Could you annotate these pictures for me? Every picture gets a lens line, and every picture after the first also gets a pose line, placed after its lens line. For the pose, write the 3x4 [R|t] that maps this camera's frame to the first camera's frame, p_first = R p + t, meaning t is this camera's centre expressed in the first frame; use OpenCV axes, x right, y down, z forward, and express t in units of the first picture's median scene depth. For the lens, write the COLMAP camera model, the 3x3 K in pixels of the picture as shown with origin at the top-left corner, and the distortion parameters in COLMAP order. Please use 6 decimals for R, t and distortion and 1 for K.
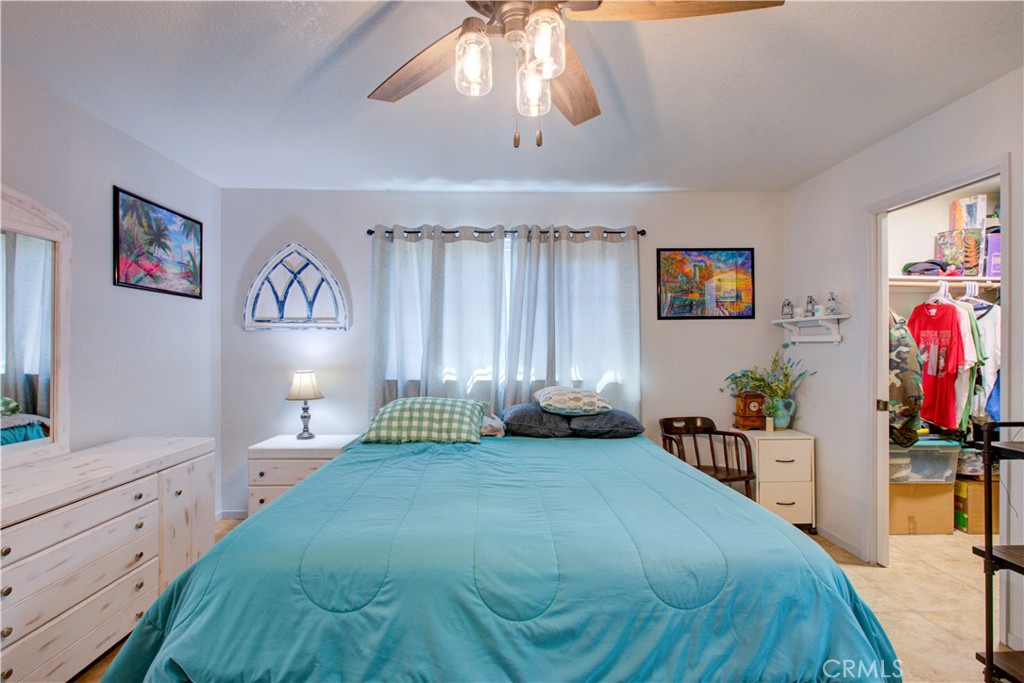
lens RADIAL K [[487.1, 0, 510.0], [0, 487.1, 341.7], [0, 0, 1]] dist [-0.001302, 0.006854]
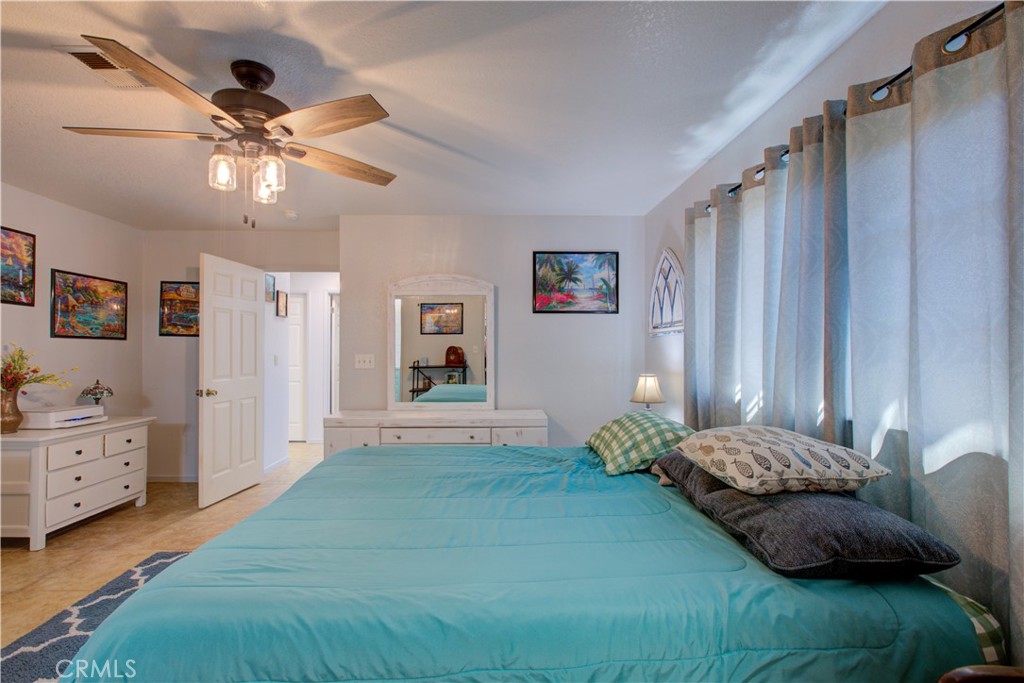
lens RADIAL K [[487.1, 0, 510.0], [0, 487.1, 341.7], [0, 0, 1]] dist [-0.001302, 0.006854]
pose [[-0.017179, -0.018026, -0.999690, 0.685161], [0.012858, 0.999751, -0.018248, 0.006425], [0.999770, -0.013167, -0.016942, 0.812069]]
